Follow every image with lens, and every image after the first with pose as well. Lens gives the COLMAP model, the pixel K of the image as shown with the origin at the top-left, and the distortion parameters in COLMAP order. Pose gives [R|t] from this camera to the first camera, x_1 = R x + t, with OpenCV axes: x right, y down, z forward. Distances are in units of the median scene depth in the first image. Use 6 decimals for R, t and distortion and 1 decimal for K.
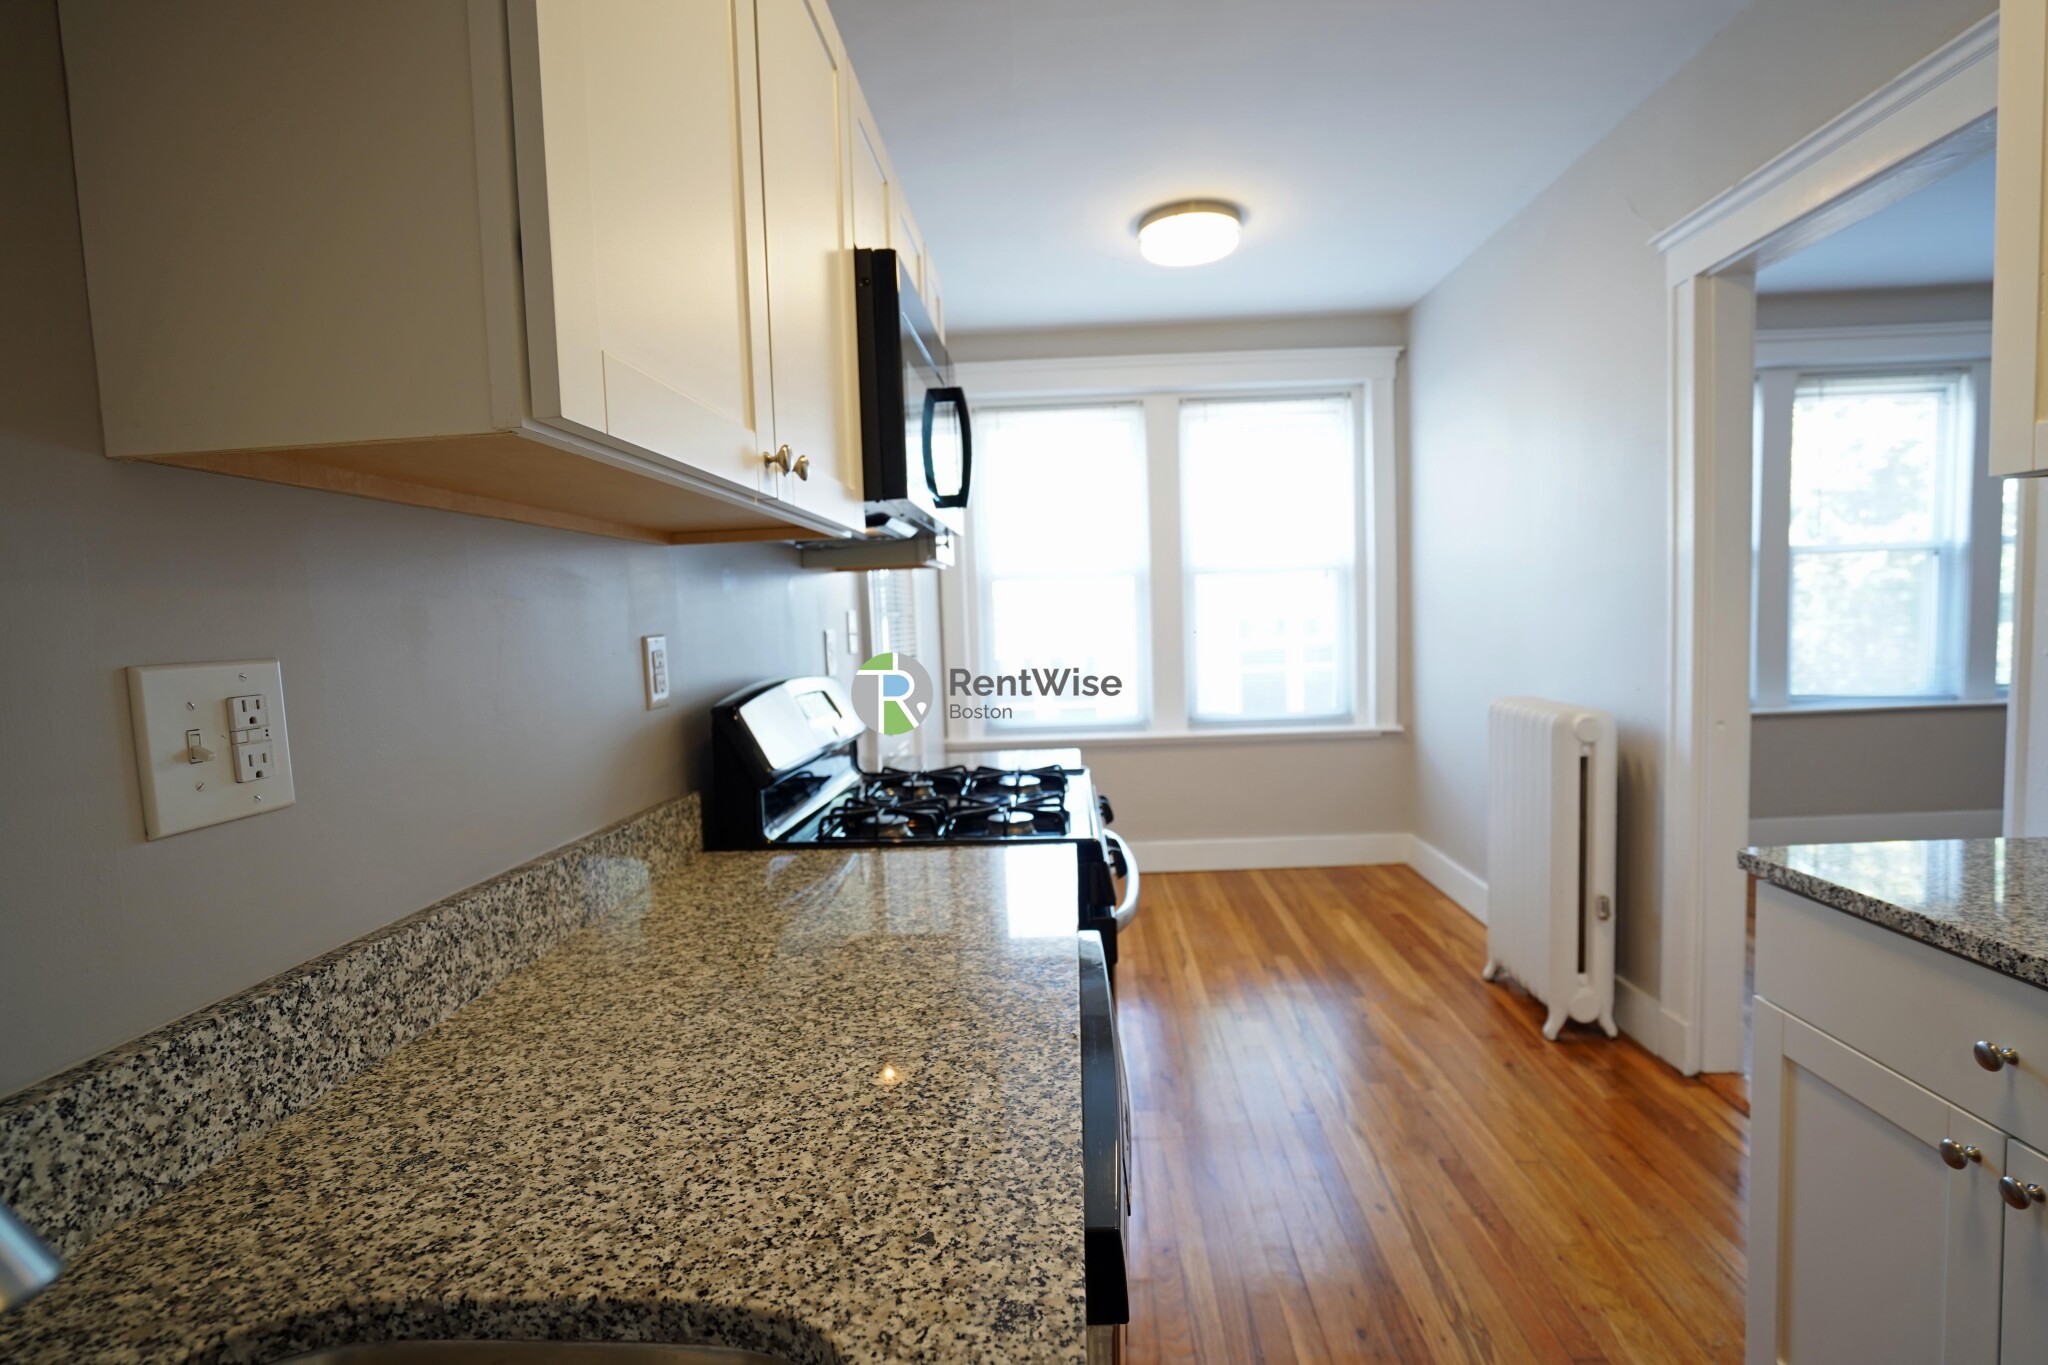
lens RADIAL K [[975.4, 0, 1025.1], [0, 975.4, 685.6], [0, 0, 1]] dist [-0.055767, 0.020085]
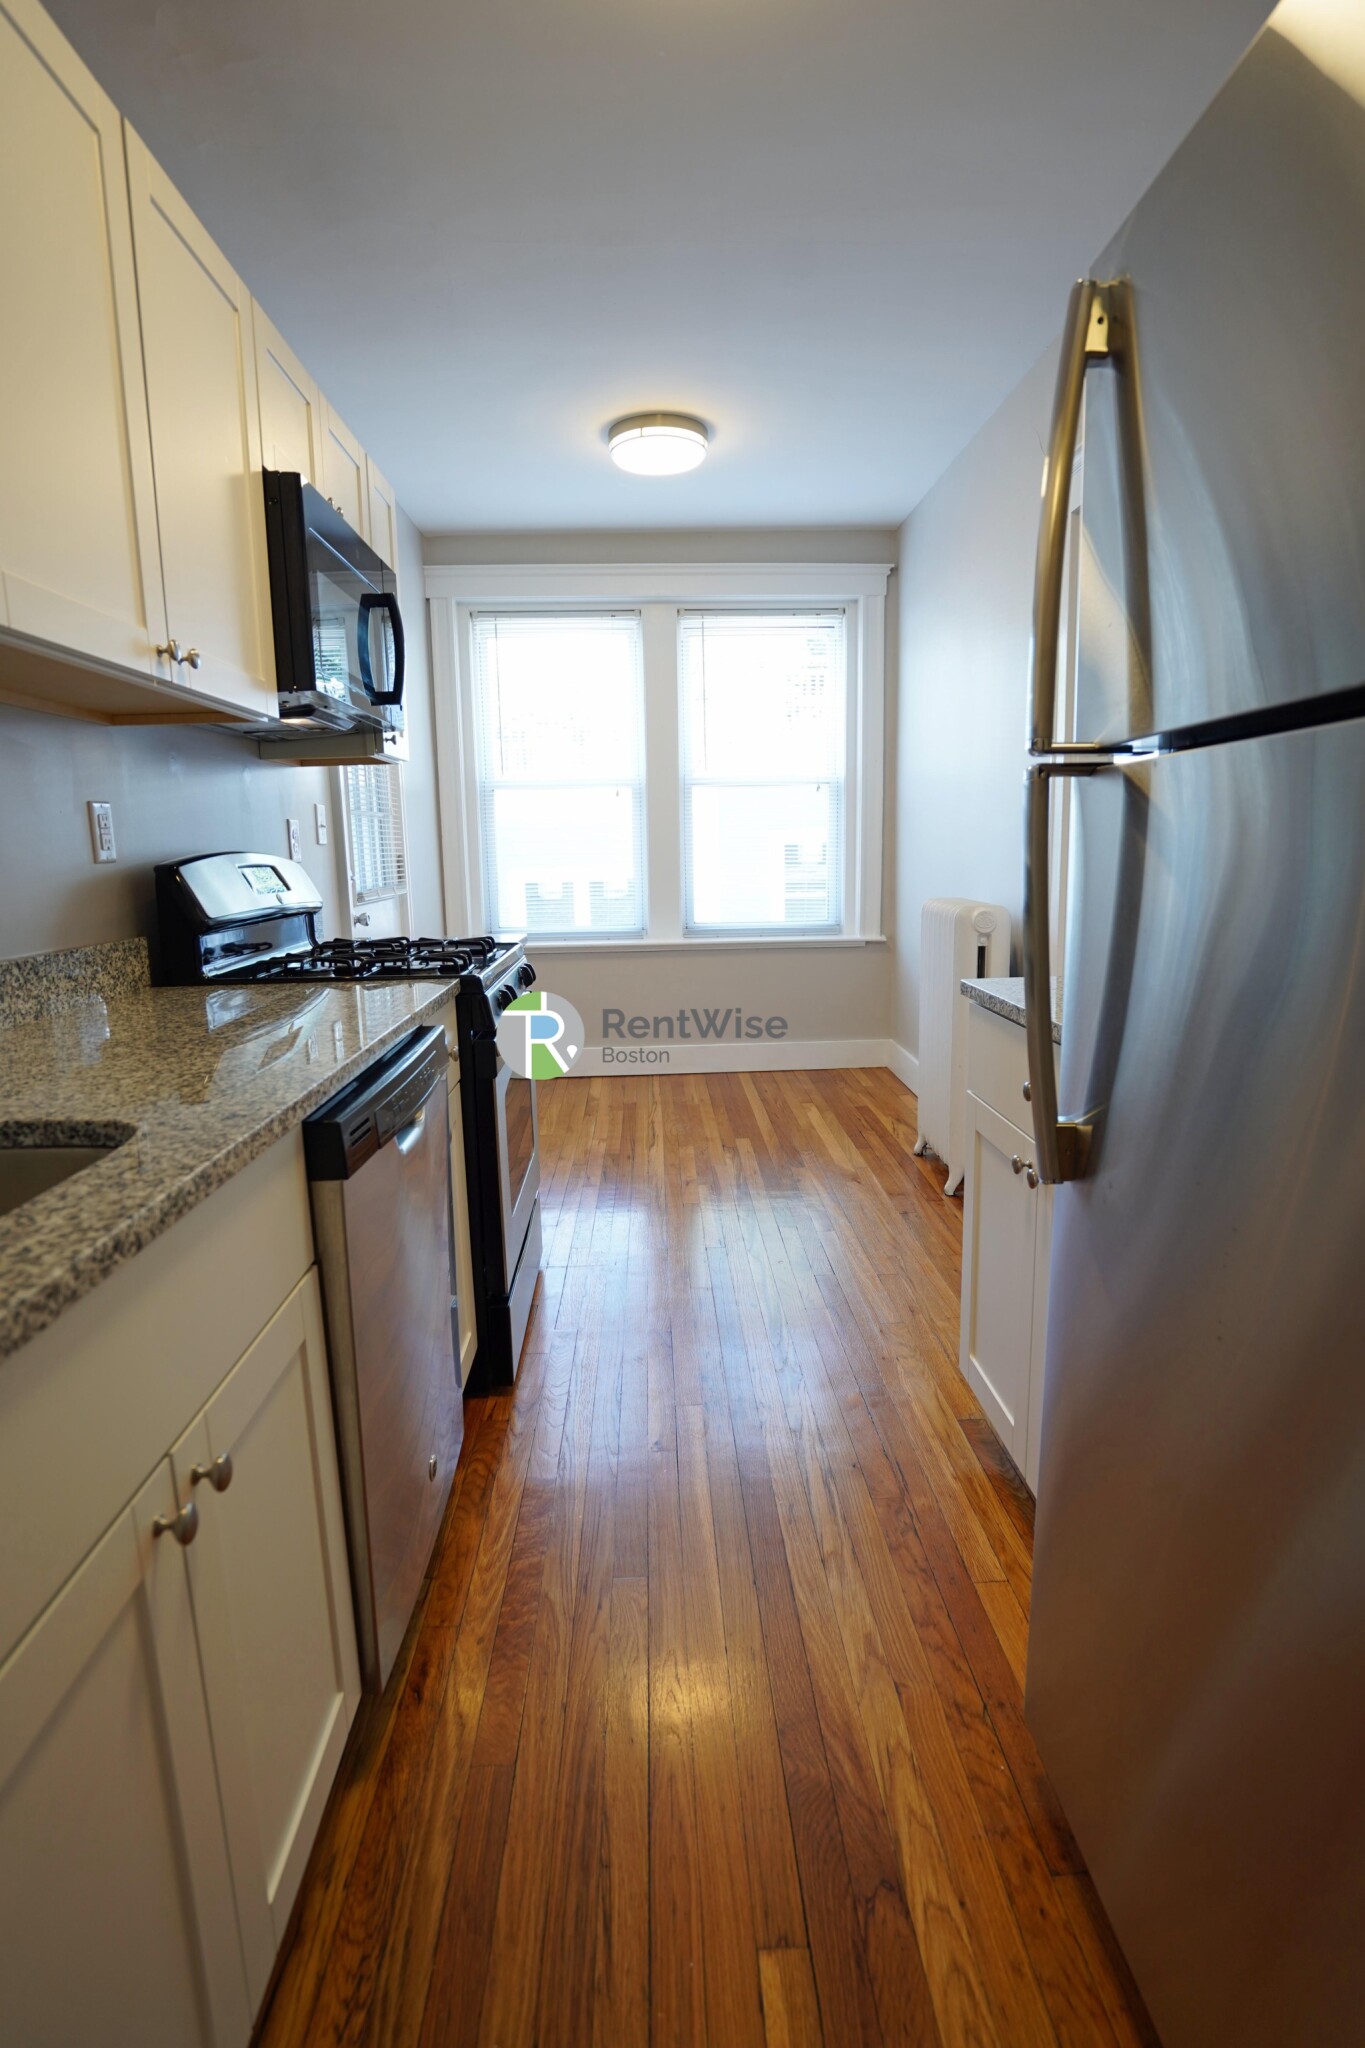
lens RADIAL K [[1046.8, 0, 682.5], [0, 1046.8, 1024.0], [0, 0, 1]] dist [-0.070510, 0.047131]
pose [[0.996044, 0.002583, 0.088820, 0.278231], [-0.011313, 0.995130, 0.097922, 0.111286], [-0.088134, -0.098540, 0.991223, -0.435835]]
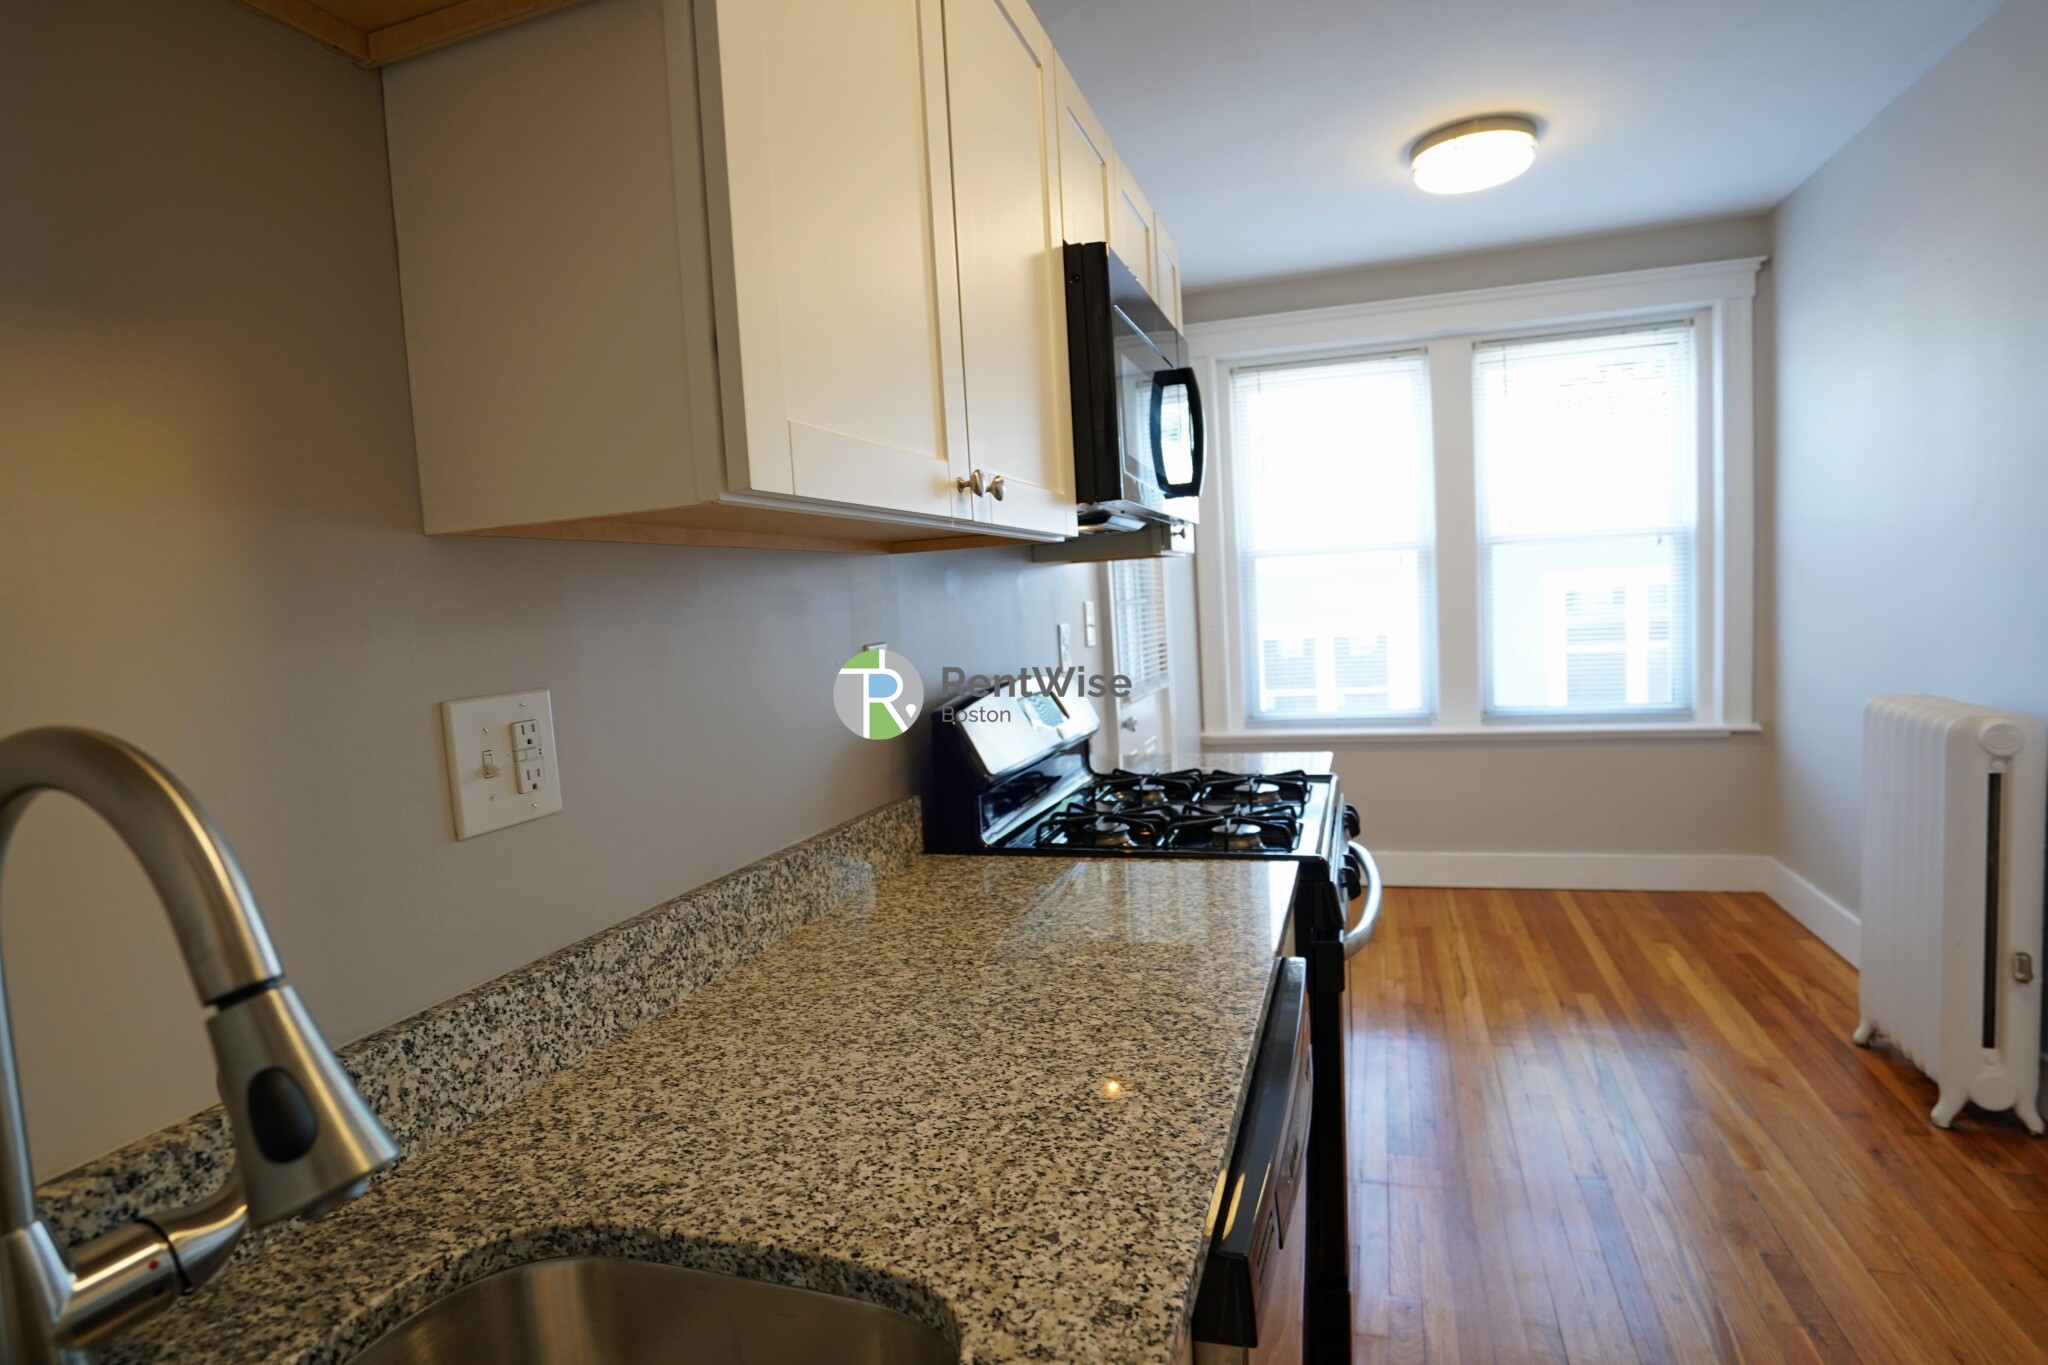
lens RADIAL K [[1071.6, 0, 1012.4], [0, 1071.6, 692.6], [0, 0, 1]] dist [-0.070899, 0.036139]
pose [[0.962465, 0.004500, -0.271367, 0.082587], [0.002506, 0.999673, 0.025463, -0.035361], [0.271393, -0.025187, 0.962139, -0.072554]]
